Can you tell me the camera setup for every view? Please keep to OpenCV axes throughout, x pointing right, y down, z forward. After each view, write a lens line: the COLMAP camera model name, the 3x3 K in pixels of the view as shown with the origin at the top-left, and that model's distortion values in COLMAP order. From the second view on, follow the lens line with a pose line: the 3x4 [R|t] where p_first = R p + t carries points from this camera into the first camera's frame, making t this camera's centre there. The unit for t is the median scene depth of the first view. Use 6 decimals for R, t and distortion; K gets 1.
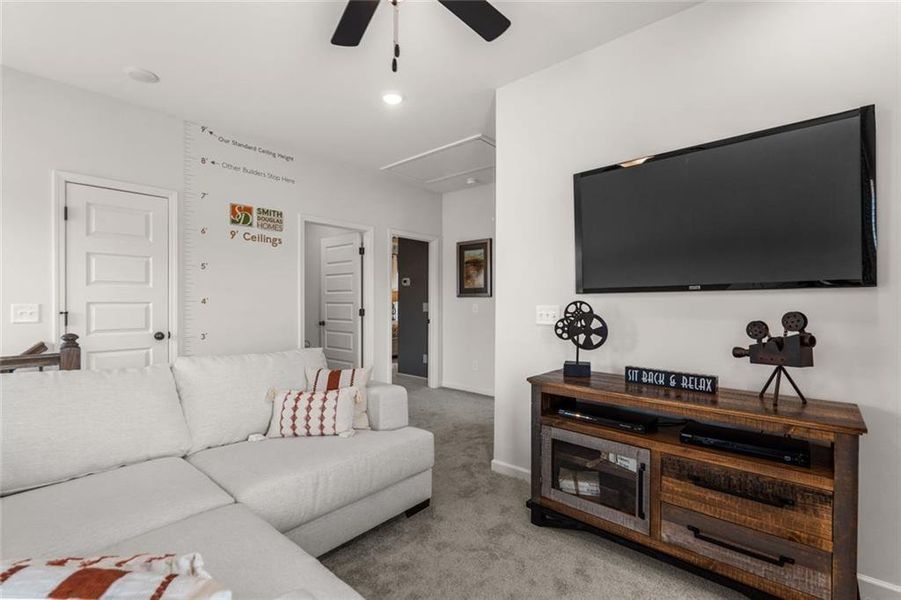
lens RADIAL K [[403.9, 0, 449.8], [0, 403.9, 300.7], [0, 0, 1]] dist [-0.006700, 0.001537]
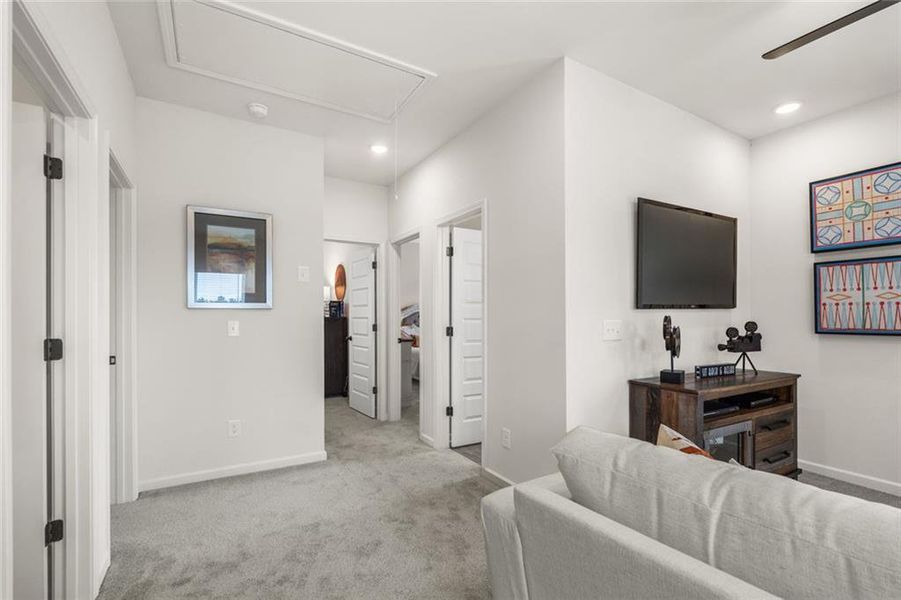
lens RADIAL K [[403.9, 0, 476.2], [0, 403.9, 315.7], [0, 0, 1]] dist [-0.006700, 0.001537]
pose [[0.294652, 0.004292, 0.955595, -1.061308], [-0.000189, 0.999990, -0.004433, 0.007526], [-0.955605, 0.001126, 0.294650, 1.385219]]
